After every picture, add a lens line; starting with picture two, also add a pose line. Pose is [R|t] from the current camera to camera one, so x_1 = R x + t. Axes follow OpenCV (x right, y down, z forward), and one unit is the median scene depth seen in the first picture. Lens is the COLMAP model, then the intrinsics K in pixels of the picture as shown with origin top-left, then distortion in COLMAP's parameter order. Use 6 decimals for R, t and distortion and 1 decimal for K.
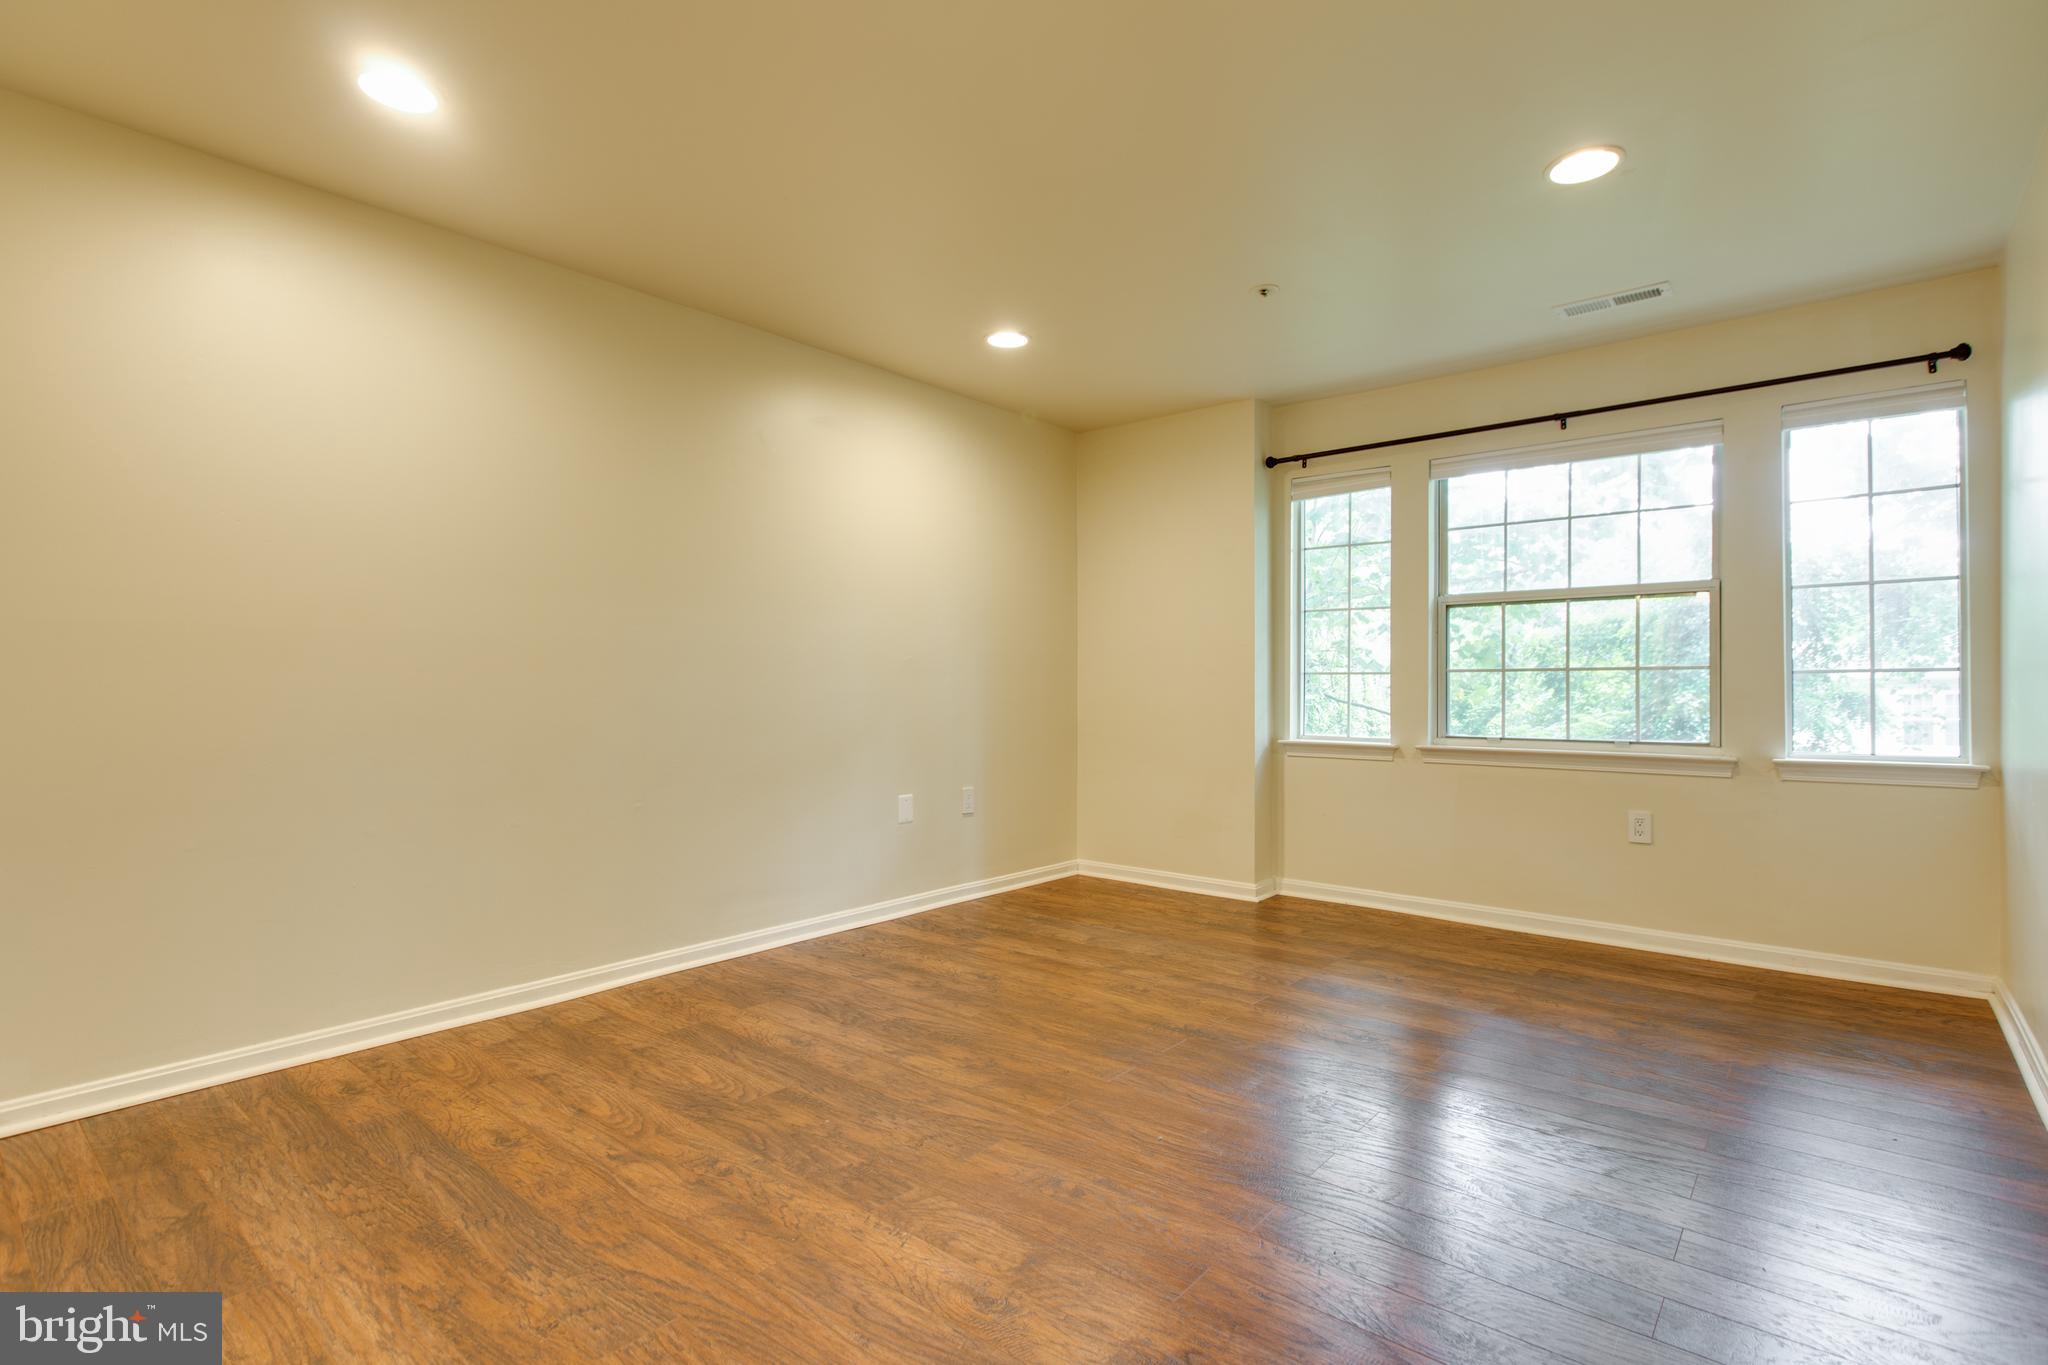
lens RADIAL K [[965.3, 0, 1034.7], [0, 965.3, 688.0], [0, 0, 1]] dist [-0.000538, -0.000001]
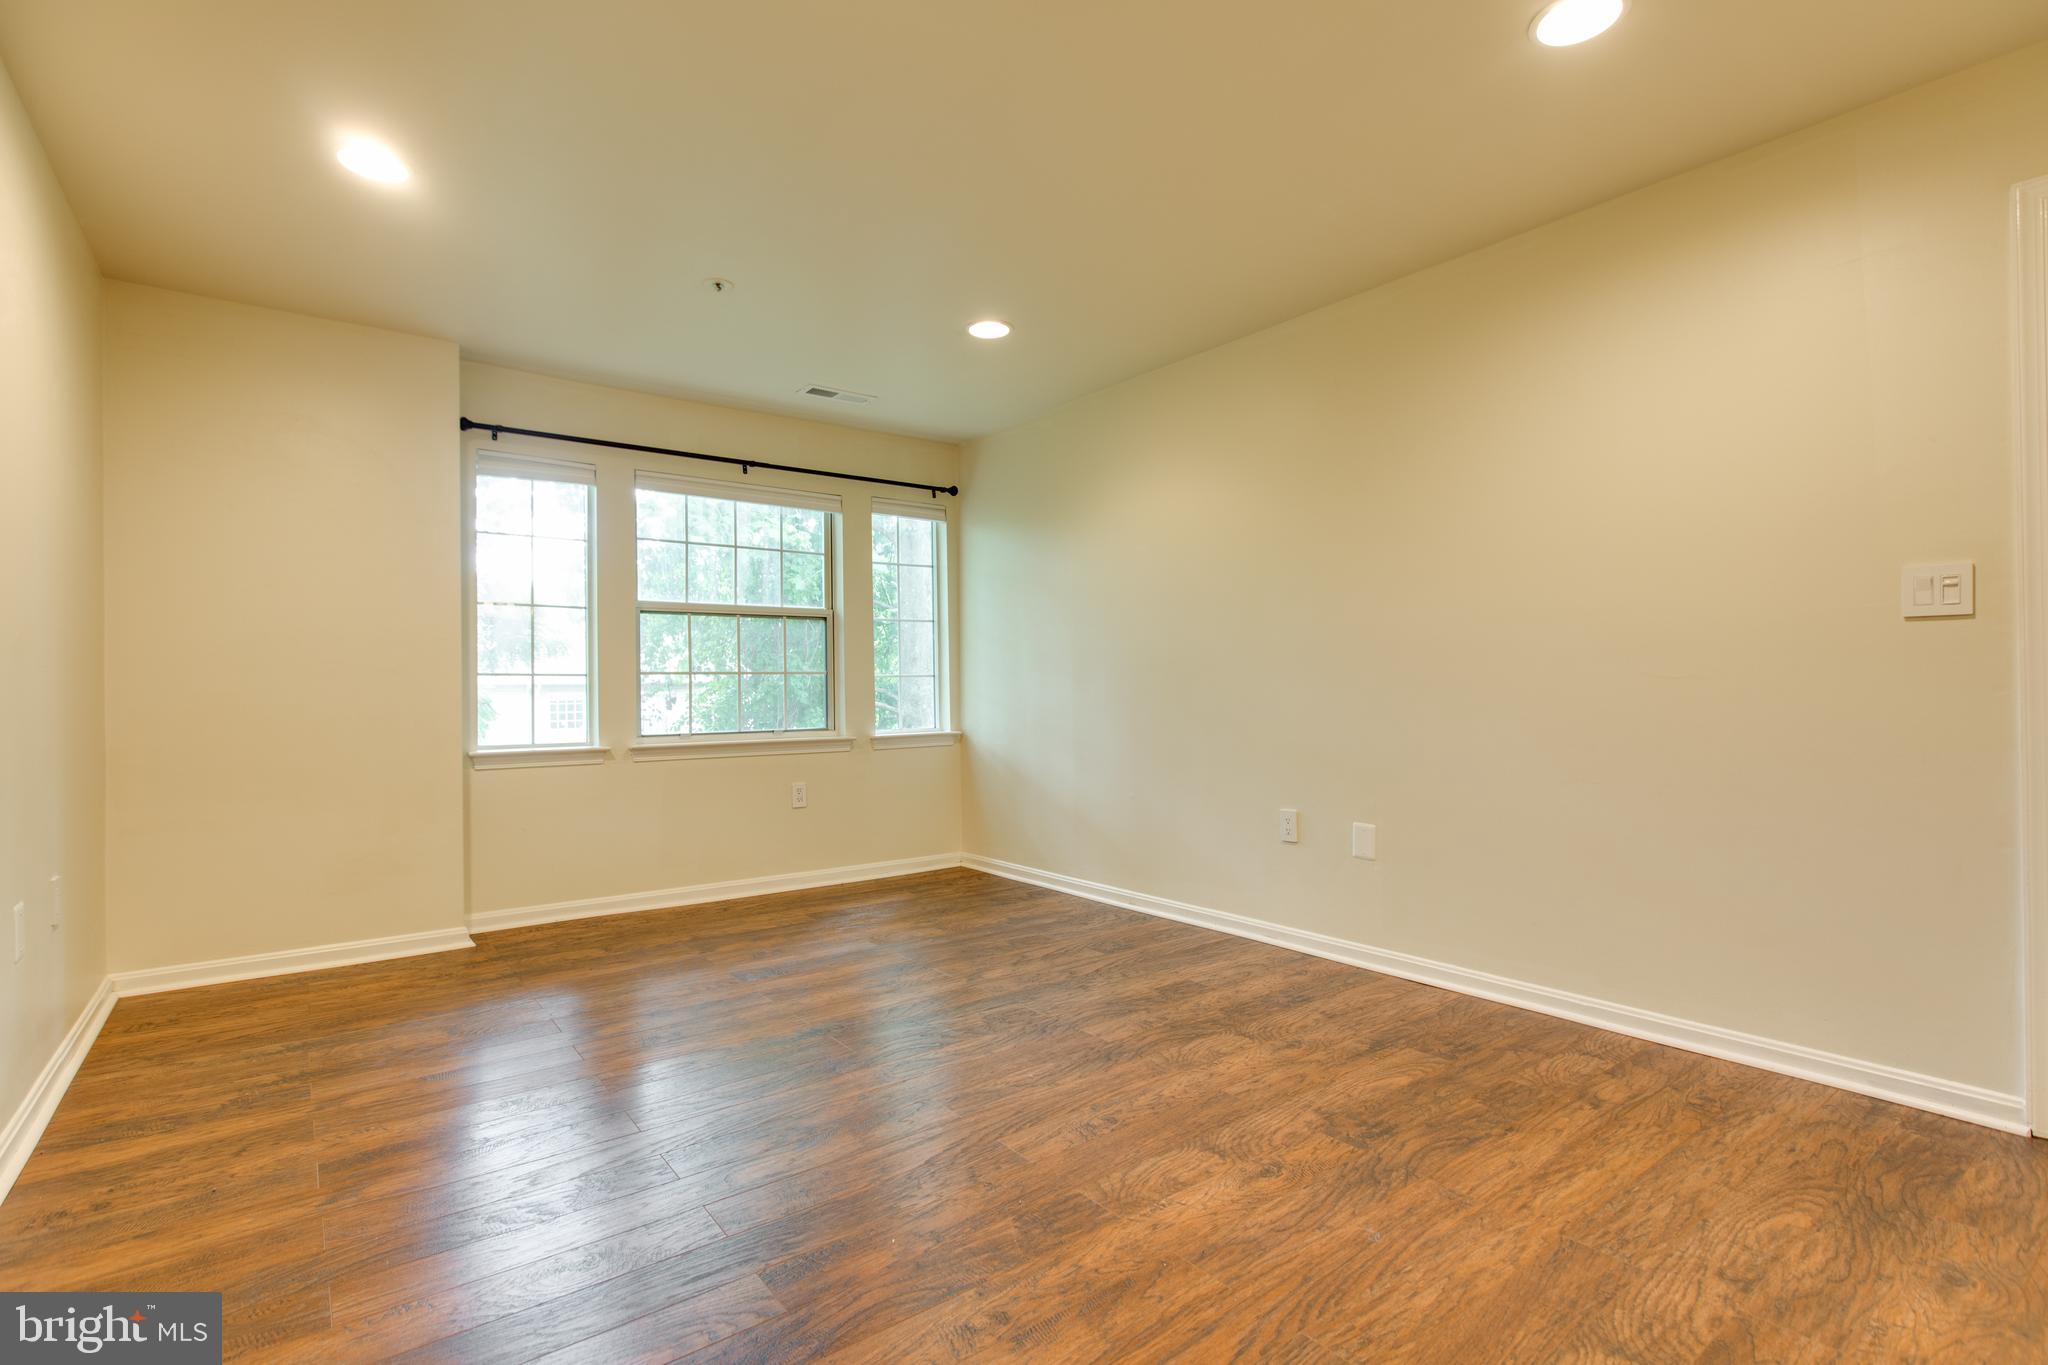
lens RADIAL K [[943.4, 0, 1005.0], [0, 943.4, 682.9], [0, 0, 1]] dist [-0.002181, -0.000162]
pose [[0.248368, 0.002831, 0.968662, -0.535412], [0.010974, 0.999923, -0.005736, 0.003517], [-0.968604, 0.012054, 0.248318, 0.415284]]
